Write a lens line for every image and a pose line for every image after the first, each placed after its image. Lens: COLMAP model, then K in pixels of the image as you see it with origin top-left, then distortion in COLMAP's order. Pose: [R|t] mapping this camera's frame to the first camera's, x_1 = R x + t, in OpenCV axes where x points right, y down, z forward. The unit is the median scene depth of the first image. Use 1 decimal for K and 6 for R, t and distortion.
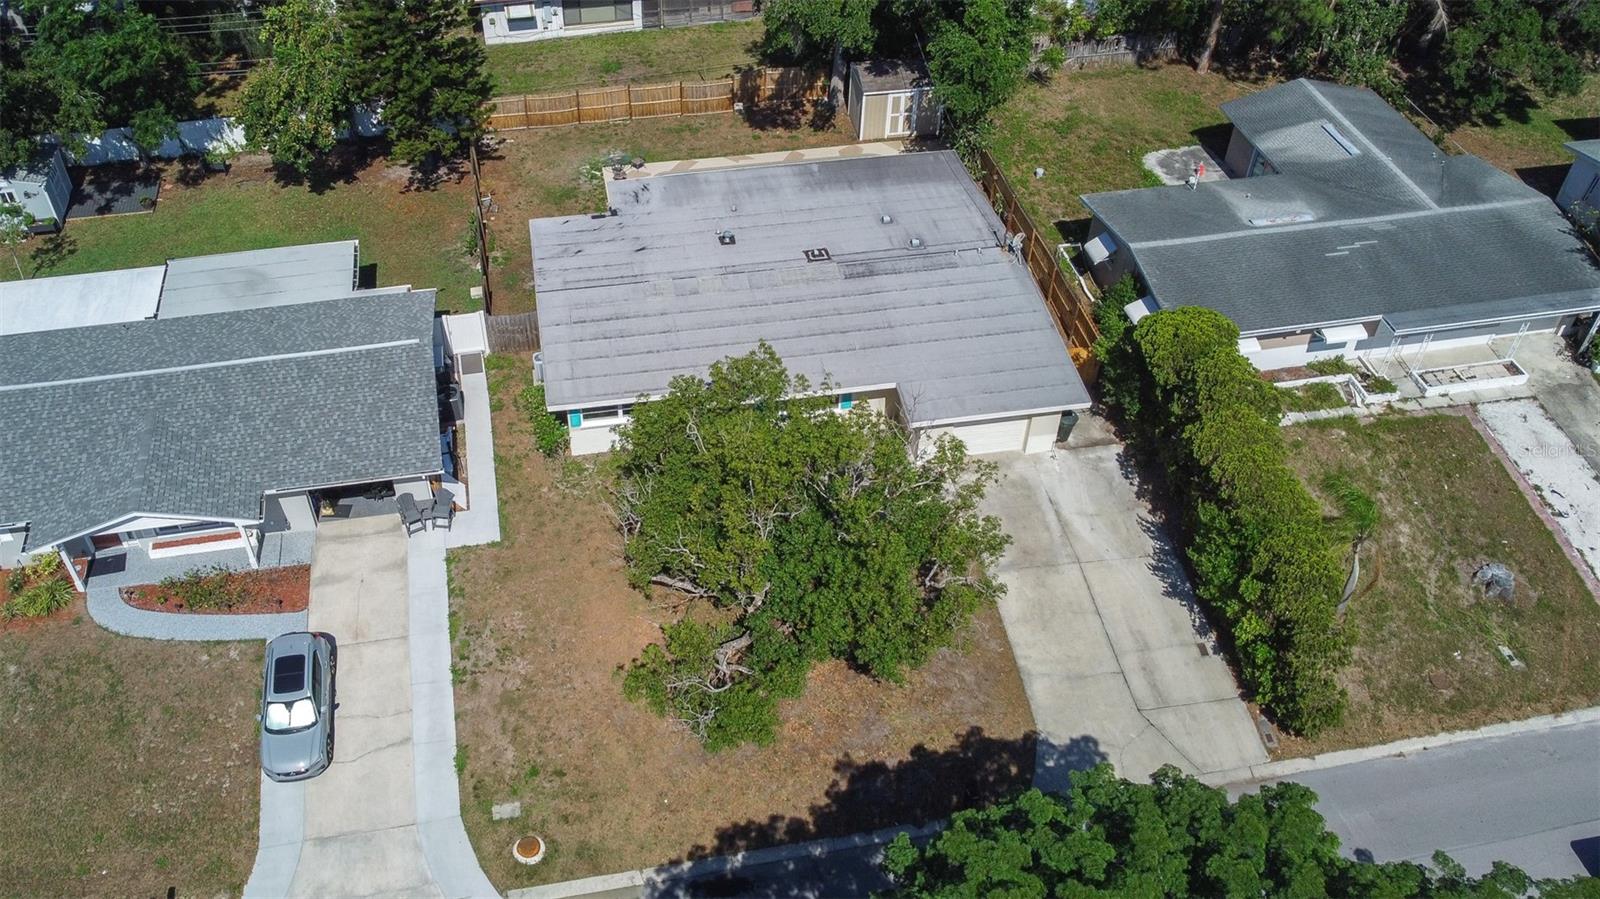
lens RADIAL K [[1322.0, 0, 722.3], [0, 1322.0, 441.4], [0, 0, 1]] dist [-0.007673, 0.005751]
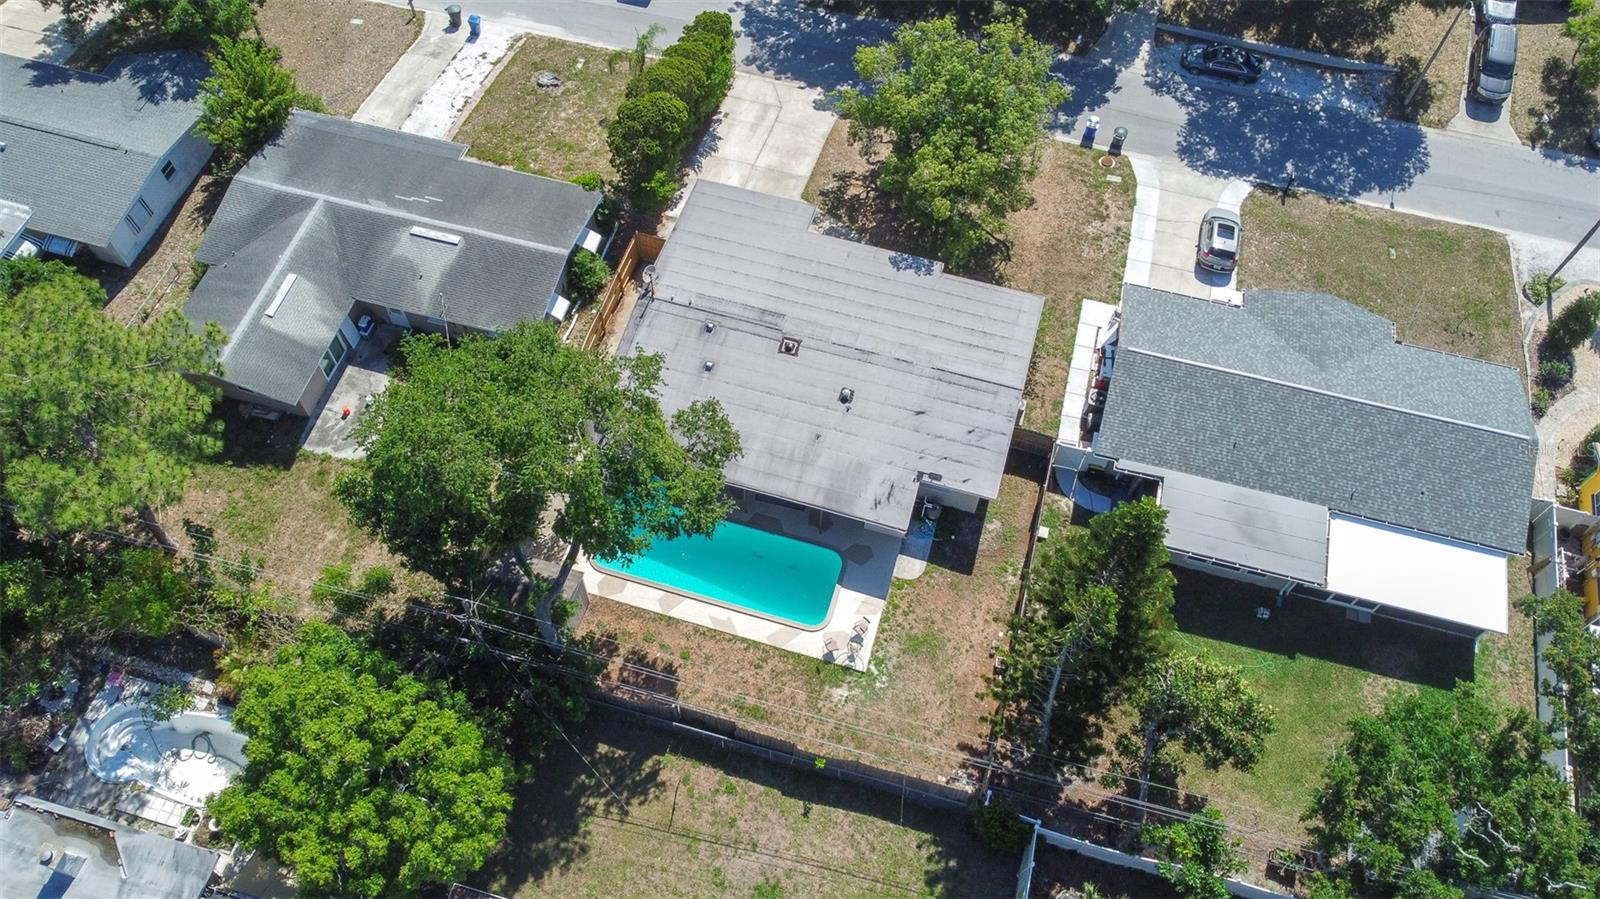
lens RADIAL K [[1209.1, 0, 792.4], [0, 1209.1, 451.0], [0, 0, 1]] dist [-0.001140, -0.005262]
pose [[-0.901059, -0.376452, 0.215351, -0.216652], [0.290959, -0.156496, 0.943849, -1.273839], [-0.321612, 0.913123, 0.250545, 0.859880]]
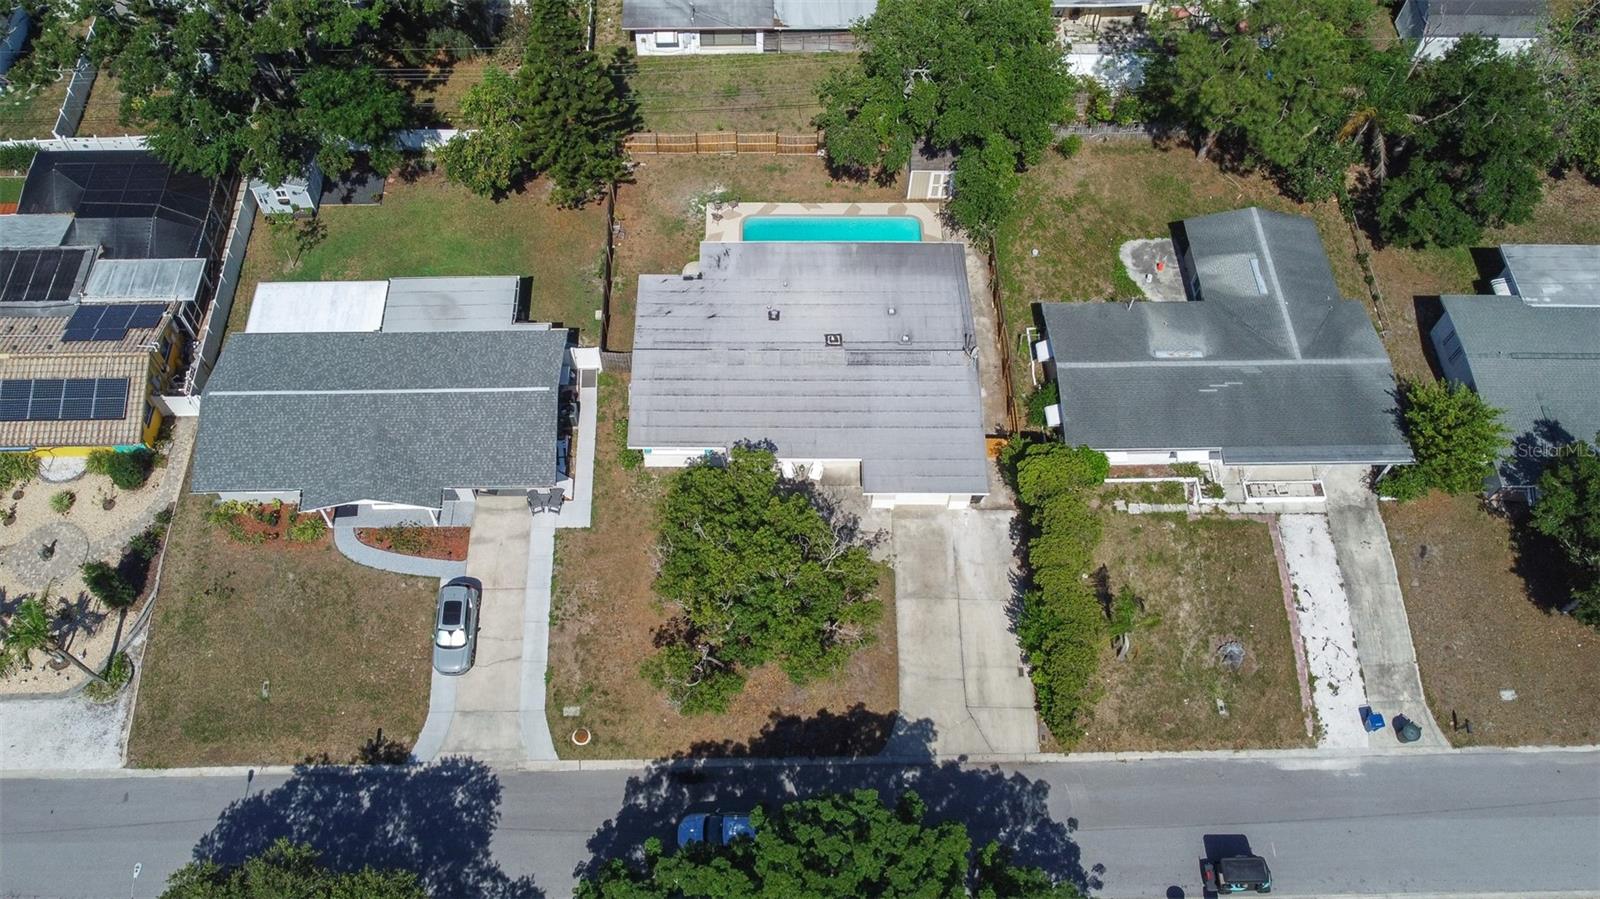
lens RADIAL K [[1275.3, 0, 749.0], [0, 1275.3, 451.0], [0, 0, 1]] dist [-0.001239, -0.007976]
pose [[0.986314, 0.140209, -0.086753, 0.124747], [-0.113718, 0.959481, 0.257808, -0.390548], [0.119385, -0.244414, 0.962294, -0.370691]]
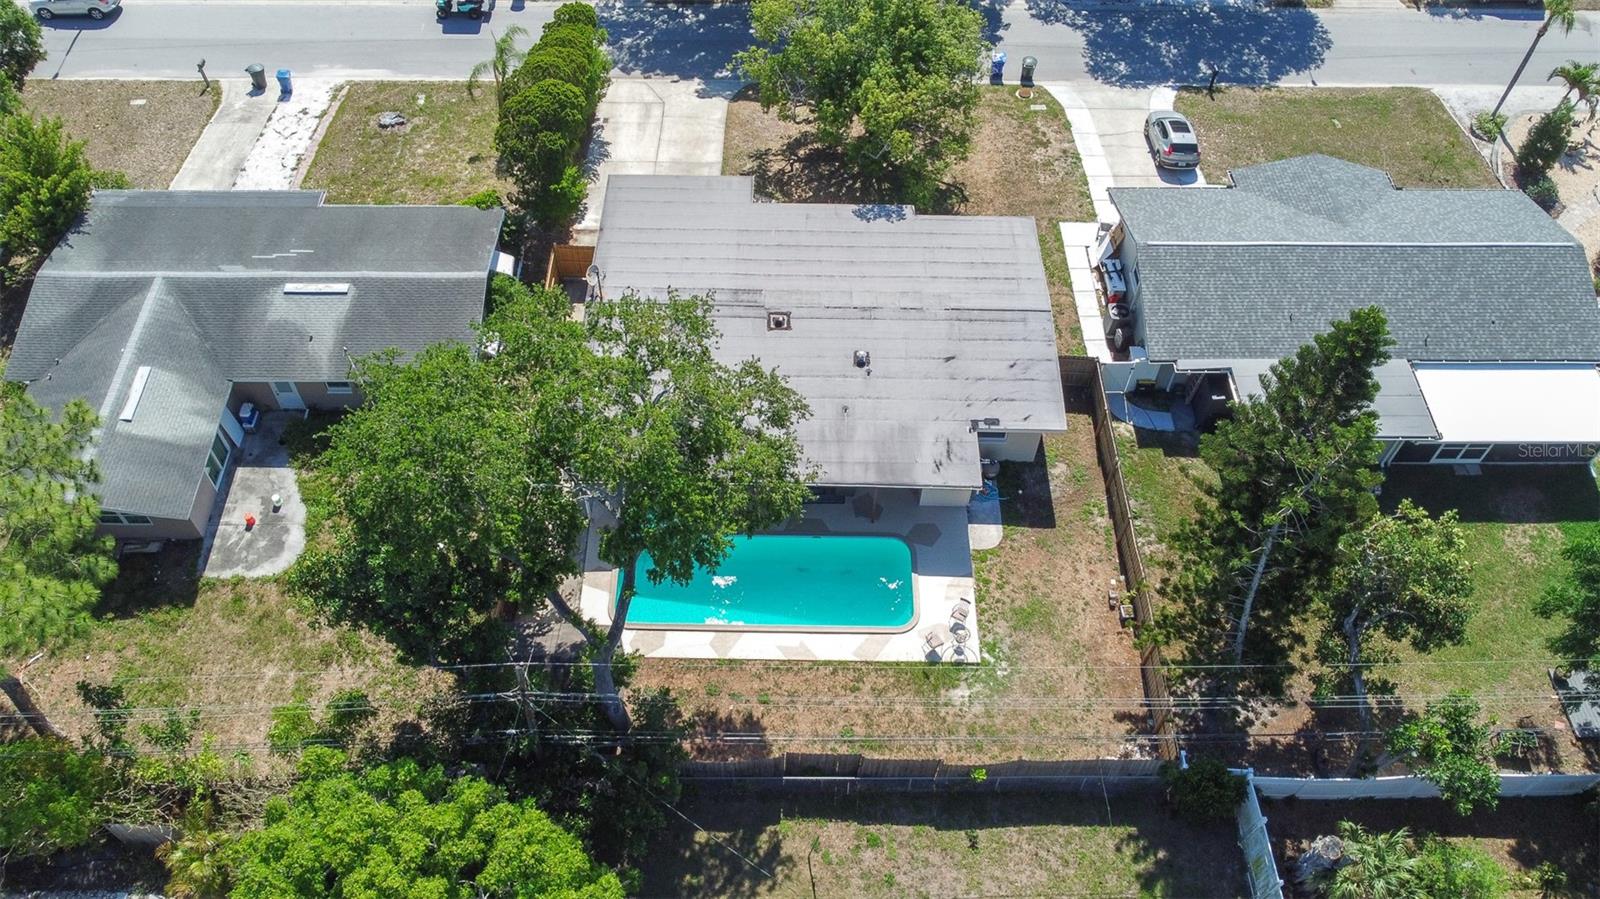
lens RADIAL K [[1233.4, 0, 793.6], [0, 1233.4, 449.5], [0, 0, 1]] dist [-0.003523, 0.000079]
pose [[-0.986083, -0.139434, 0.090548, -0.041852], [0.105317, -0.102453, 0.989147, -1.165328], [-0.128644, 0.984917, 0.115712, 1.047274]]
